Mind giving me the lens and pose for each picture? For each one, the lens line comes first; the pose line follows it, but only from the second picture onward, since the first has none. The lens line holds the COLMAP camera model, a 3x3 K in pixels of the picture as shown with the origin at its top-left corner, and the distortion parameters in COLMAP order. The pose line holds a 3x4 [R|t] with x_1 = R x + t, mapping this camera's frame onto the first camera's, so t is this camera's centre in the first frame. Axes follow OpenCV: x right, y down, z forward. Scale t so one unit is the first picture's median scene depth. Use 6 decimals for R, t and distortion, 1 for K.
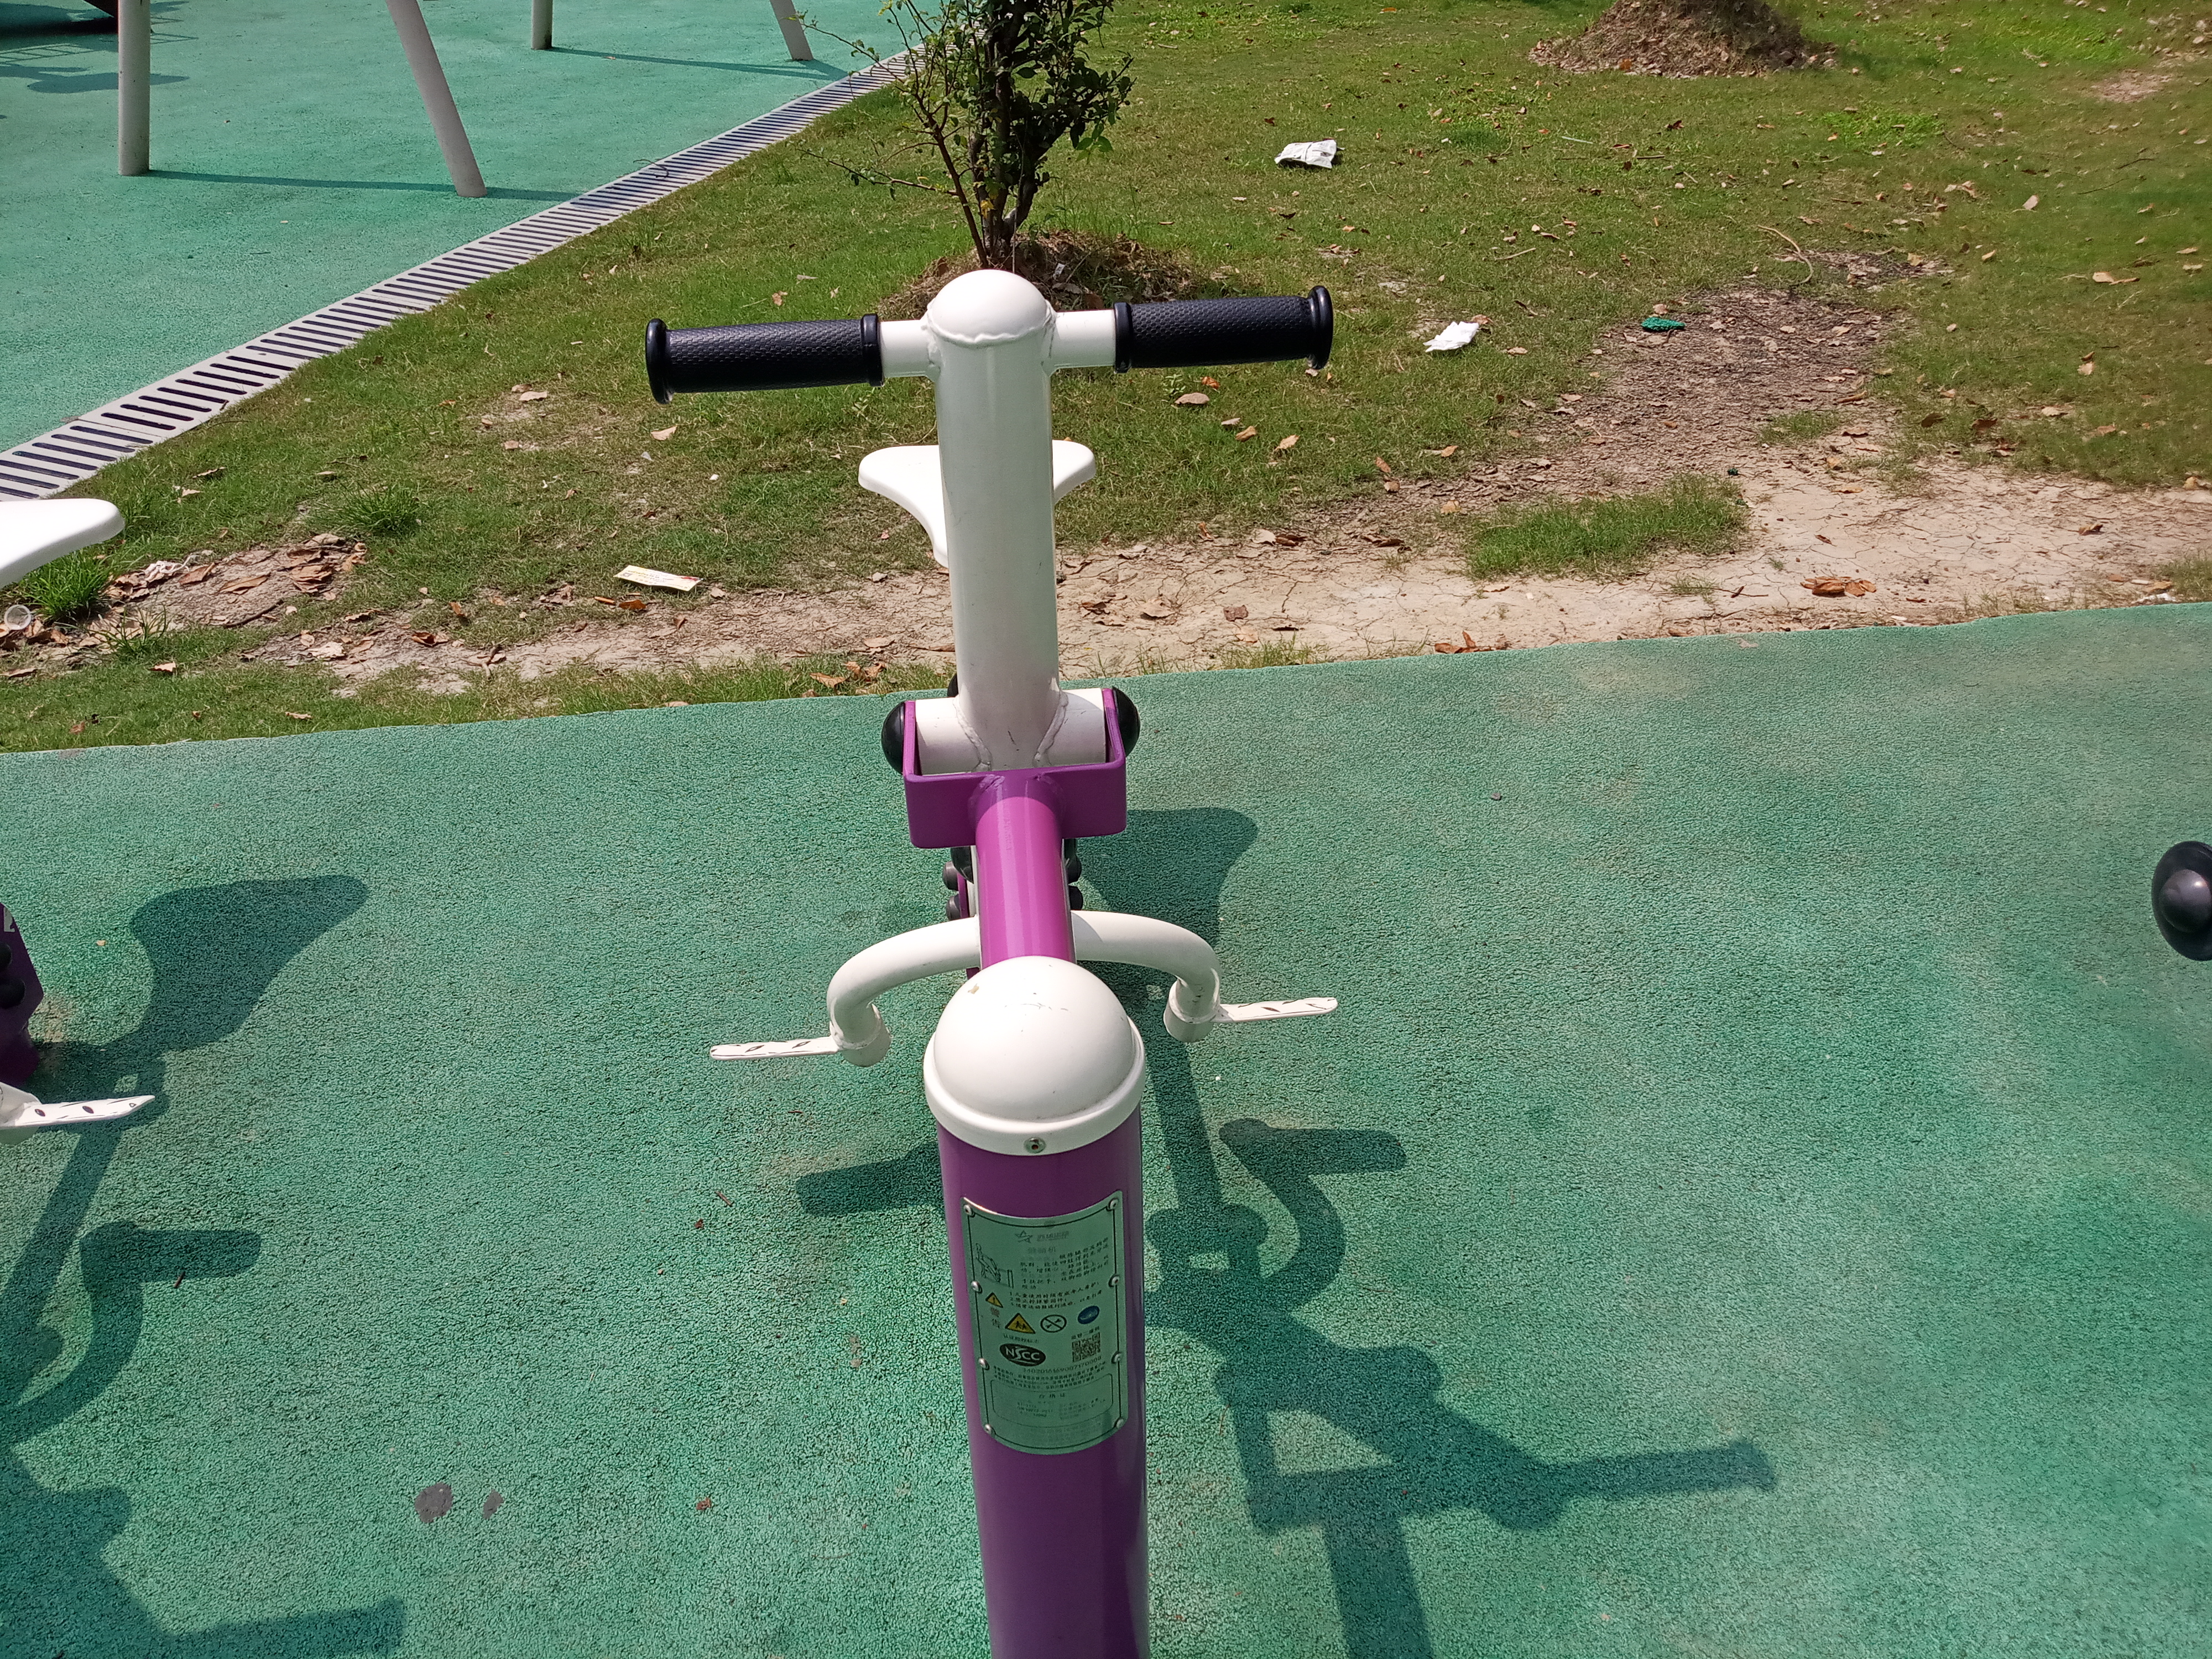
lens RADIAL K [[1703.4, 0, 1097.7], [0, 1703.4, 826.1], [0, 0, 1]] dist [0.017607, -0.033552]
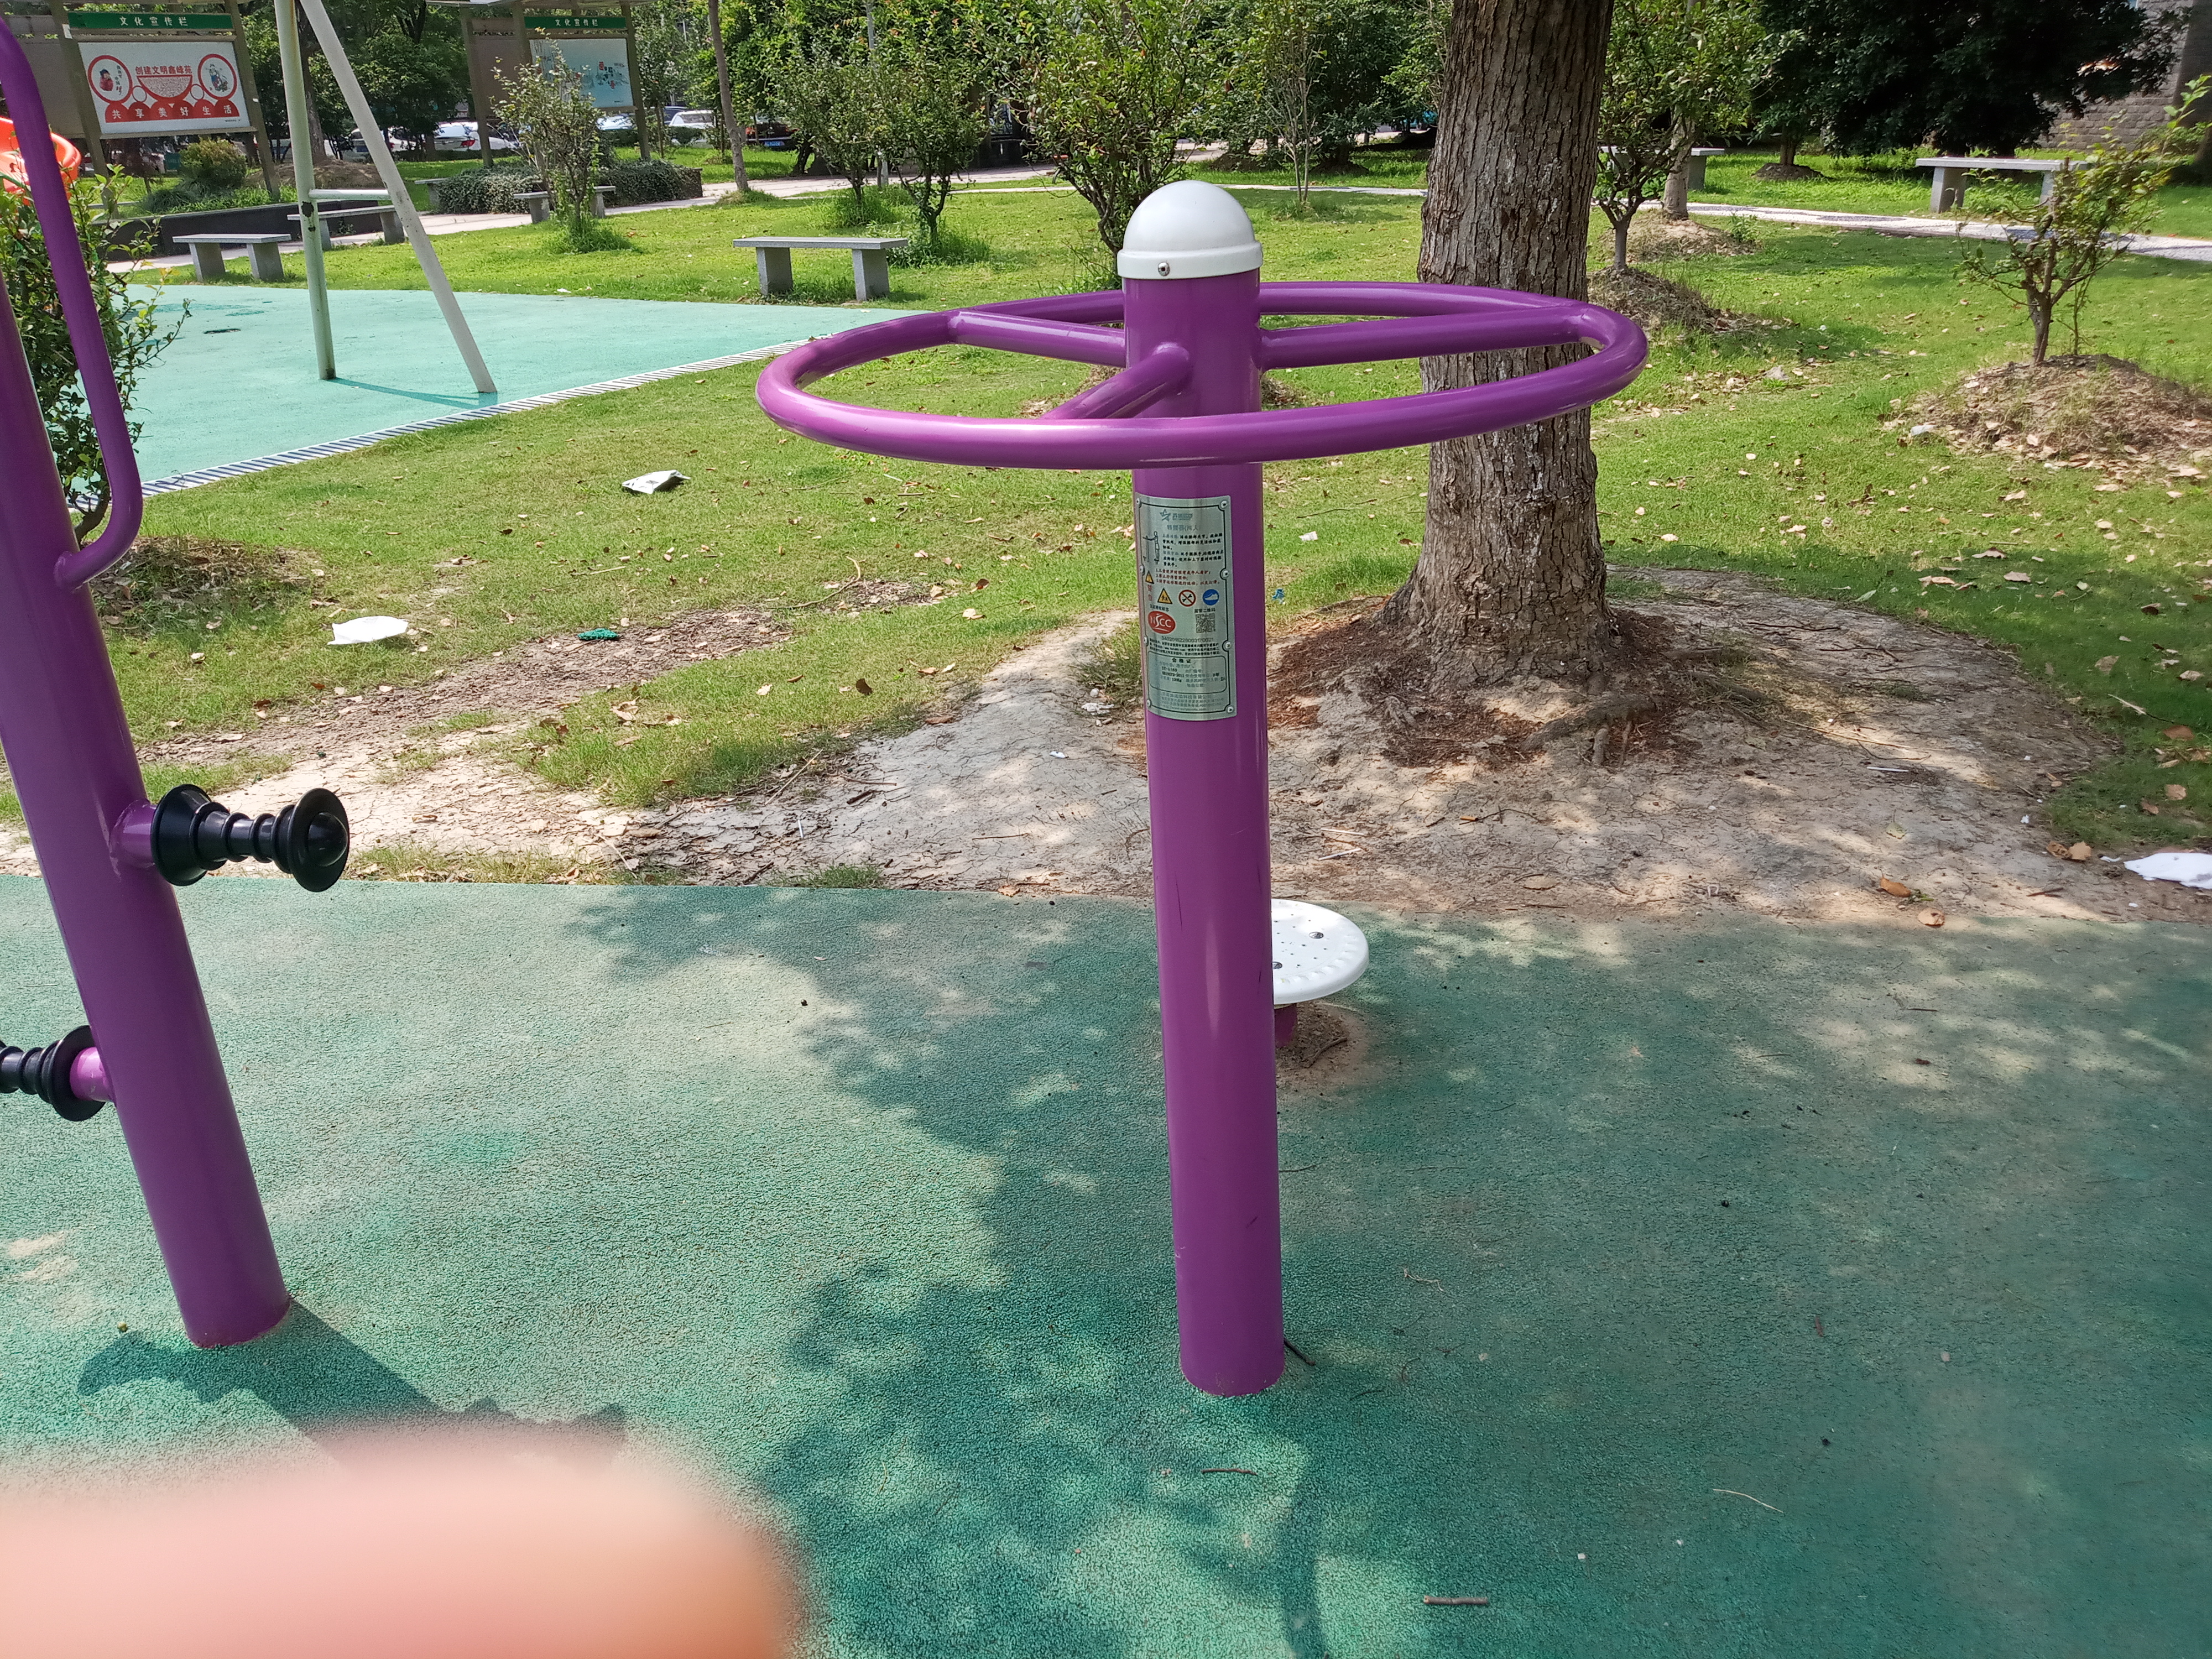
lens RADIAL K [[1703.4, 0, 1111.4], [0, 1703.4, 832.7], [0, 0, 1]] dist [0.017607, -0.033552]
pose [[0.970321, 0.076021, -0.229561, 1.067396], [-0.112171, 0.982489, -0.148771, -0.039293], [0.214231, 0.170106, 0.961857, 0.007622]]
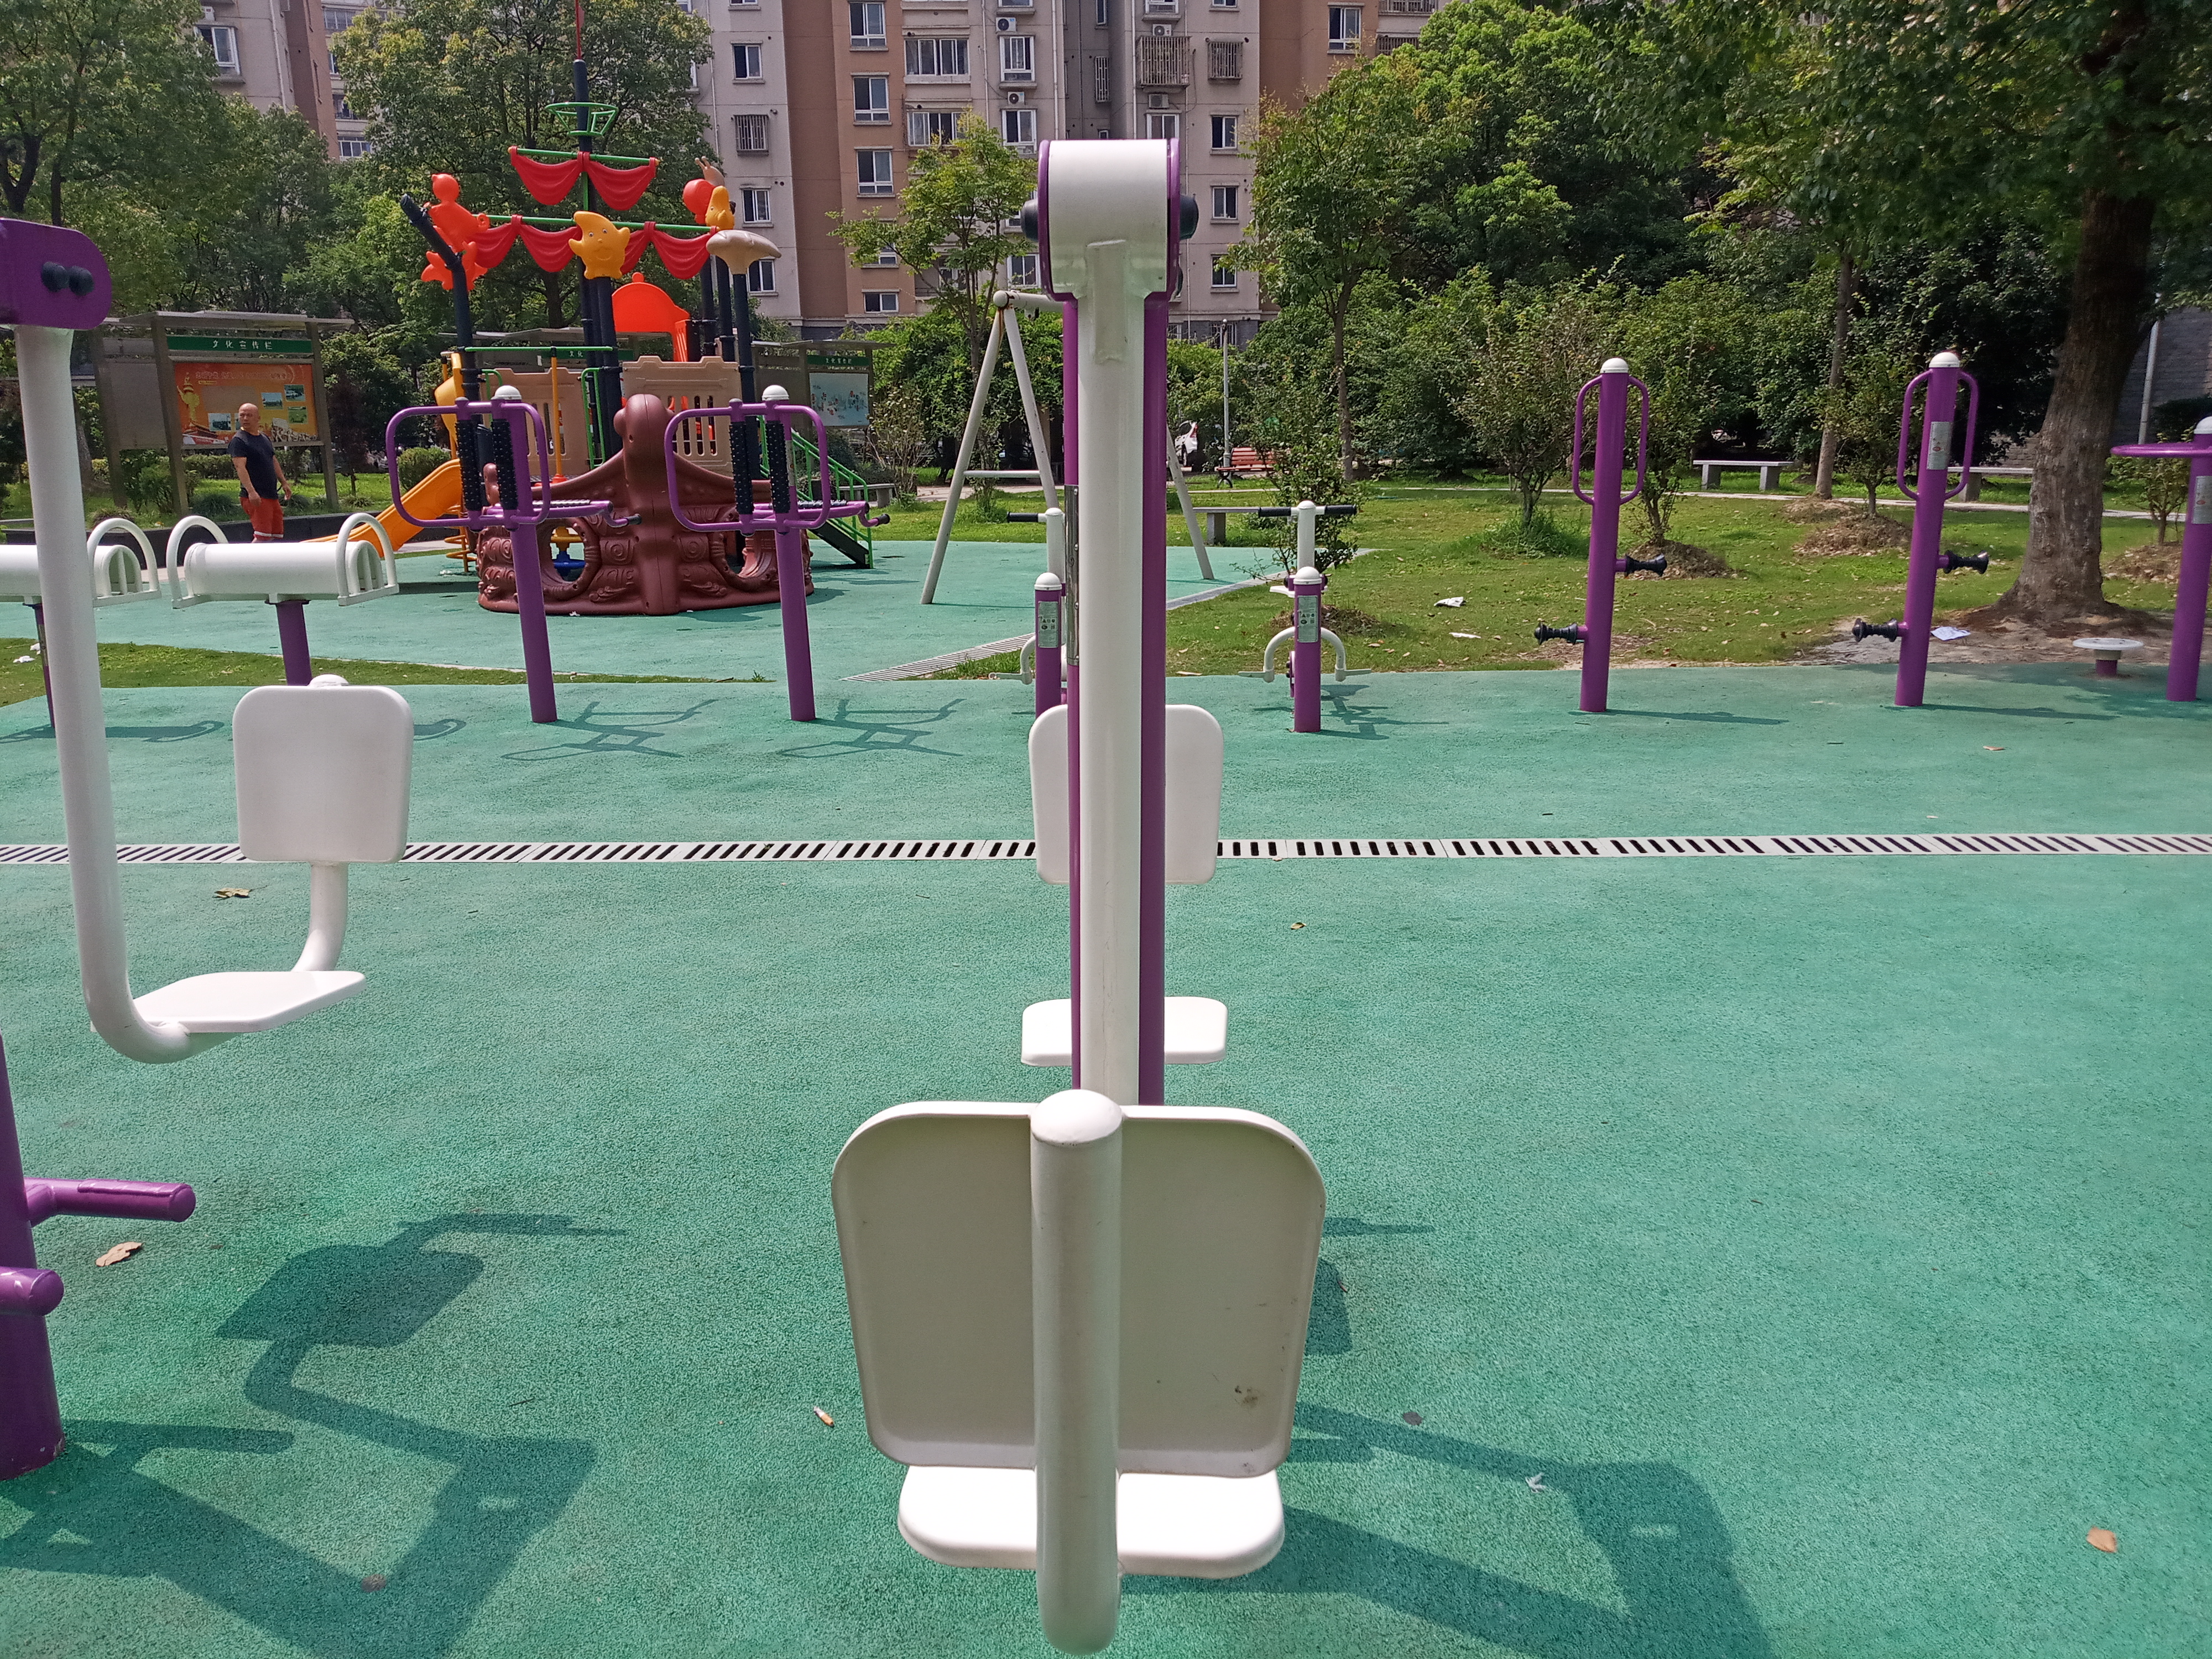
lens RADIAL K [[1703.4, 0, 1107.9], [0, 1703.4, 837.4], [0, 0, 1]] dist [0.017607, -0.033552]
pose [[0.985196, 0.034676, -0.167890, 0.100880], [-0.088285, 0.942108, -0.323479, 0.945057], [0.146953, 0.333512, 0.931222, -1.475437]]
